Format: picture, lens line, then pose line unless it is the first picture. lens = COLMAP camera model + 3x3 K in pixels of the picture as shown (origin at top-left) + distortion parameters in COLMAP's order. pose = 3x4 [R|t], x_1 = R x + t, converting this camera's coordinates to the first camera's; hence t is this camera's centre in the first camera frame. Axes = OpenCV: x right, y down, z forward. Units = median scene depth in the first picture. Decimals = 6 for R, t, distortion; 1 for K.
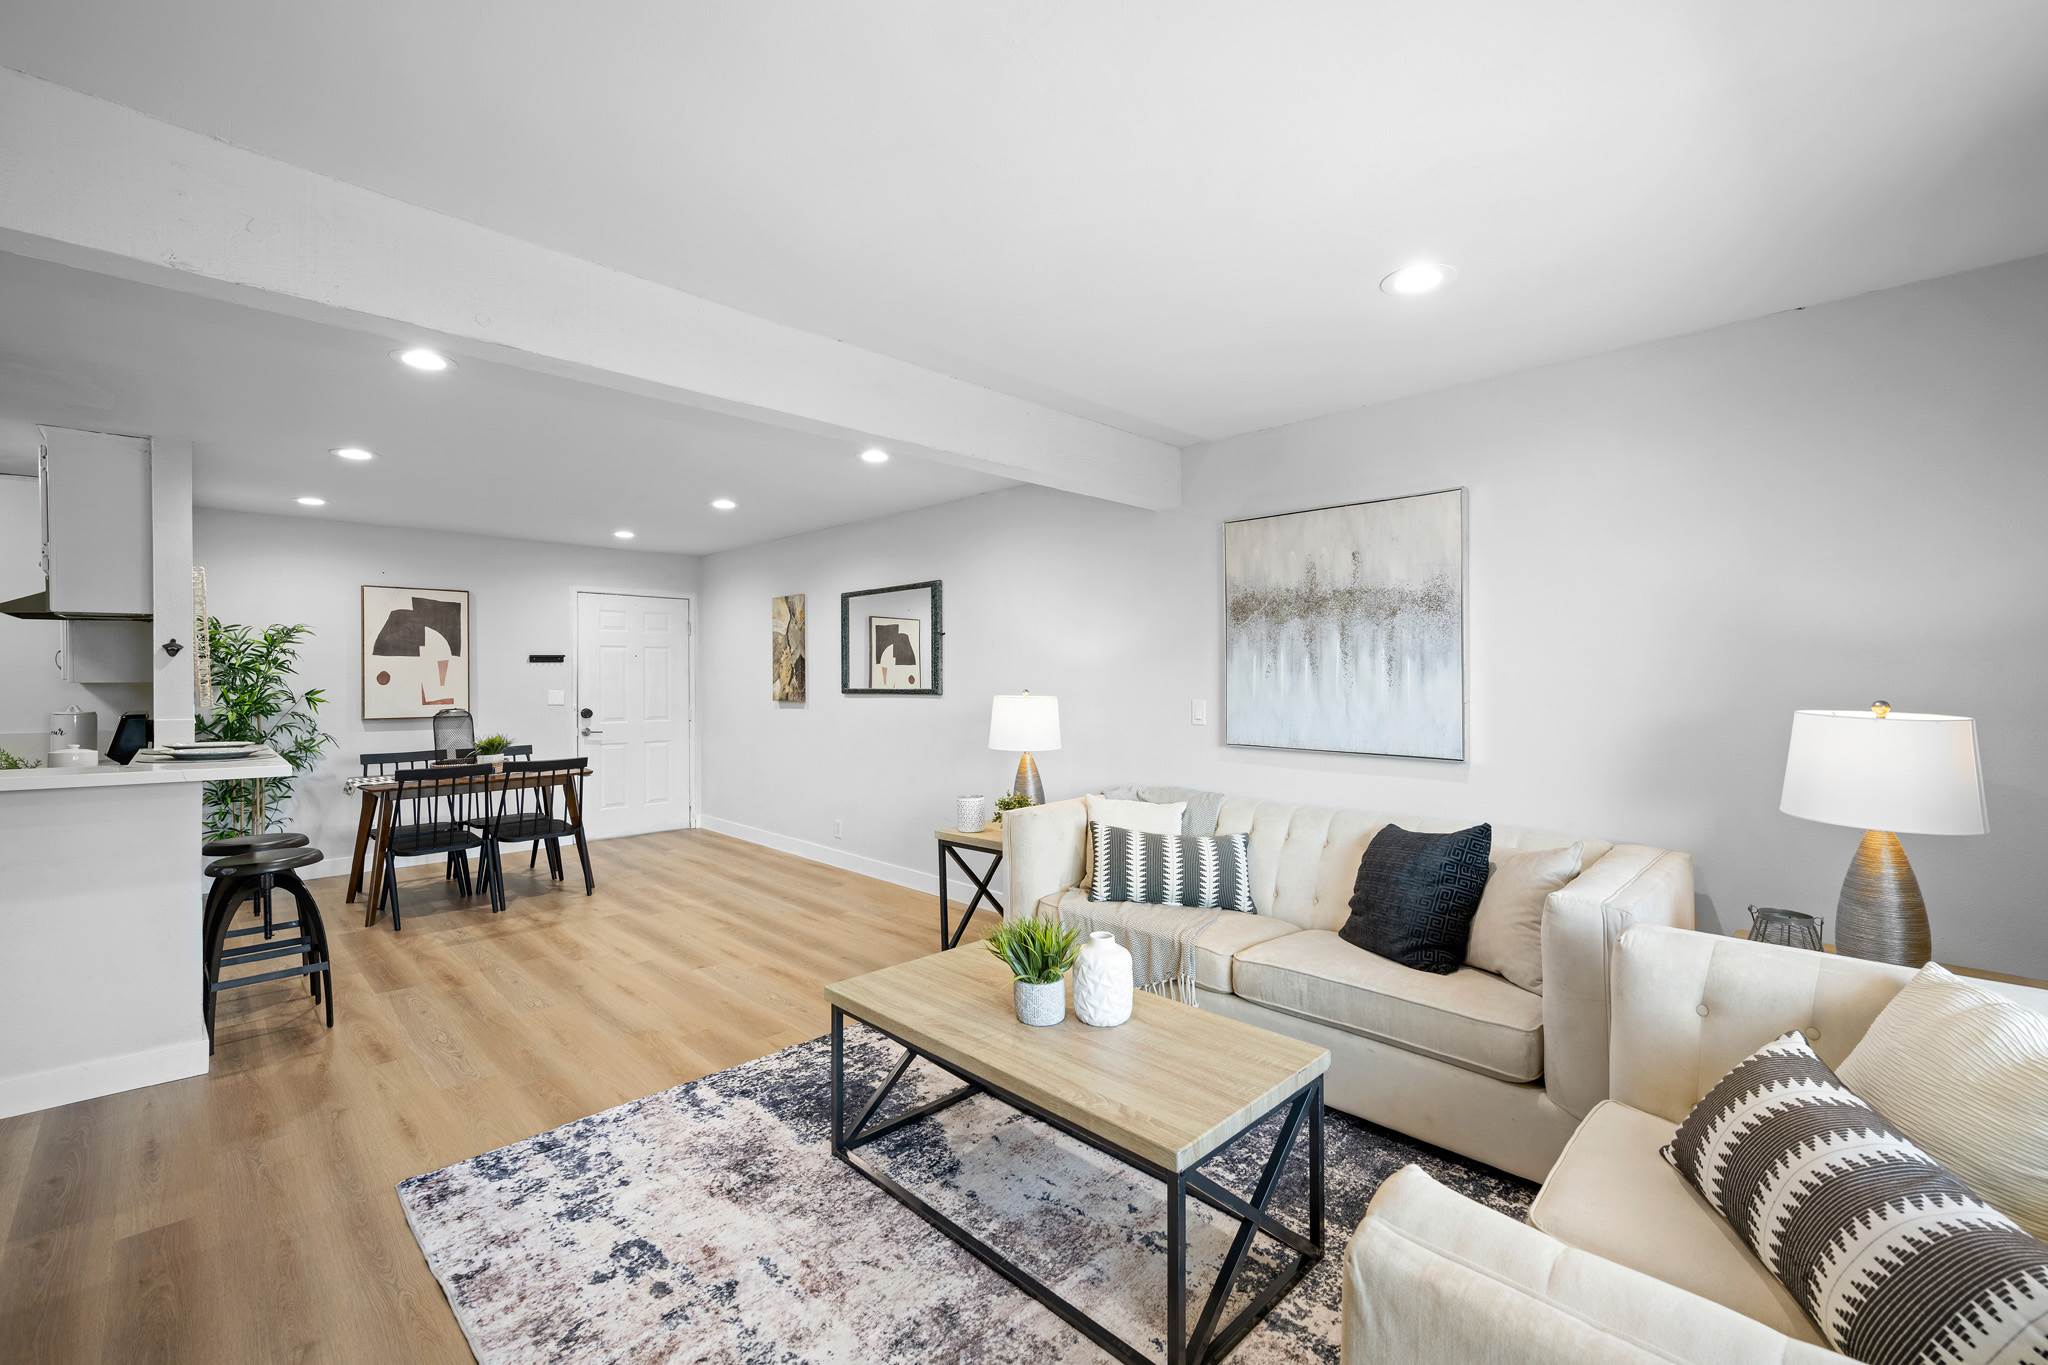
lens RADIAL K [[853.9, 0, 1024.0], [0, 853.9, 682.5], [0, 0, 1]] dist [-0.000527, -0.000056]
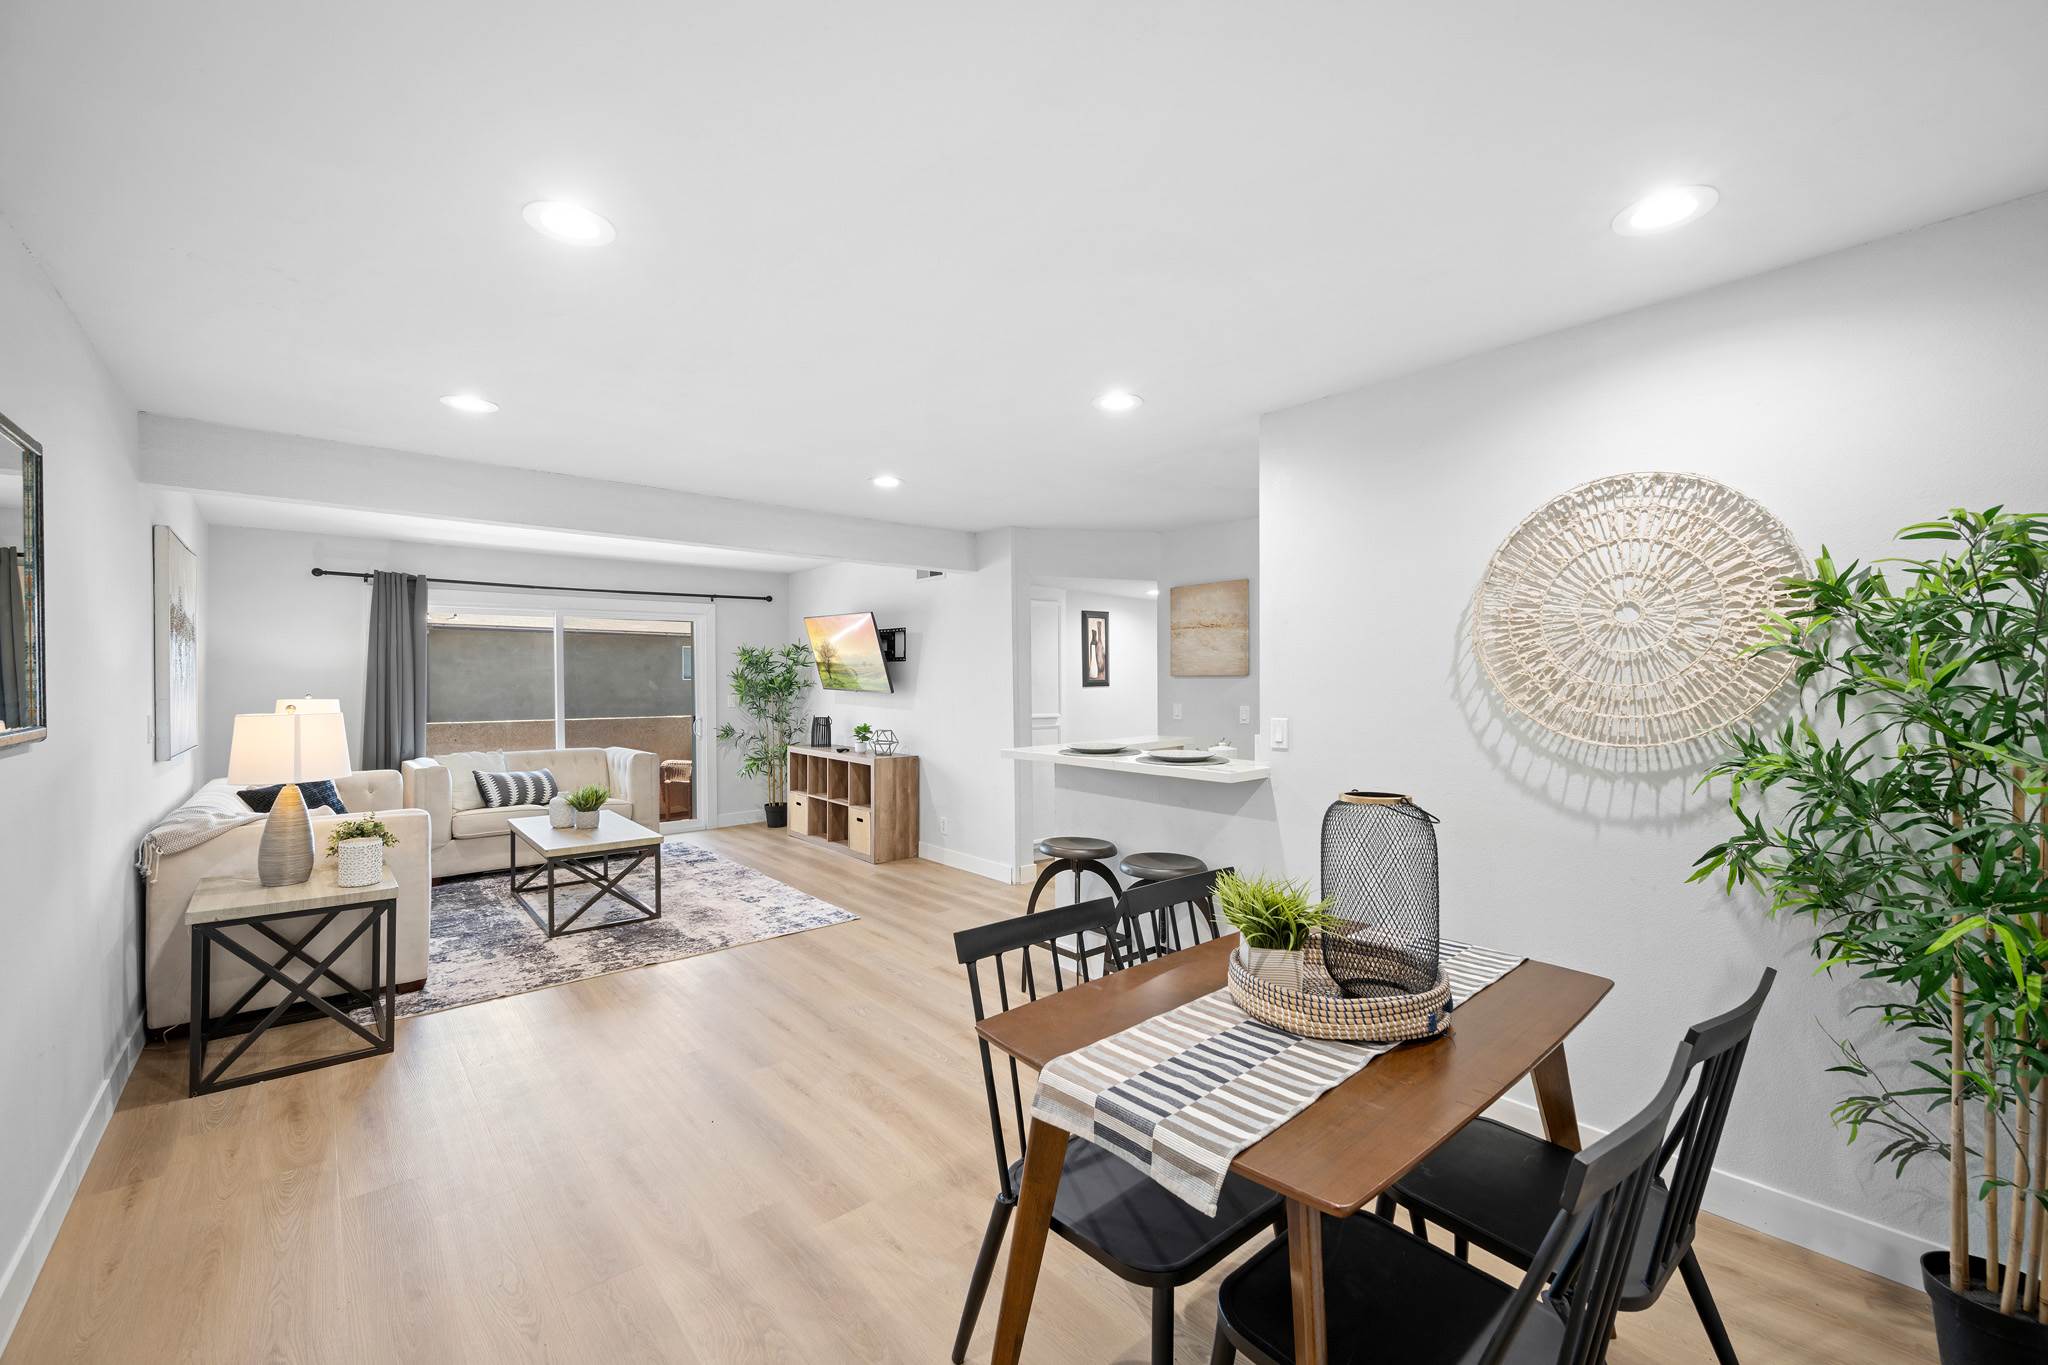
lens RADIAL K [[821.4, 0, 1024.0], [0, 821.4, 682.5], [0, 0, 1]] dist [0.000153, 0.000001]
pose [[-0.997614, 0.001729, 0.069014, -1.208281], [0.002576, 0.999922, 0.012191, -0.035872], [-0.068988, 0.012340, -0.997541, 2.844463]]
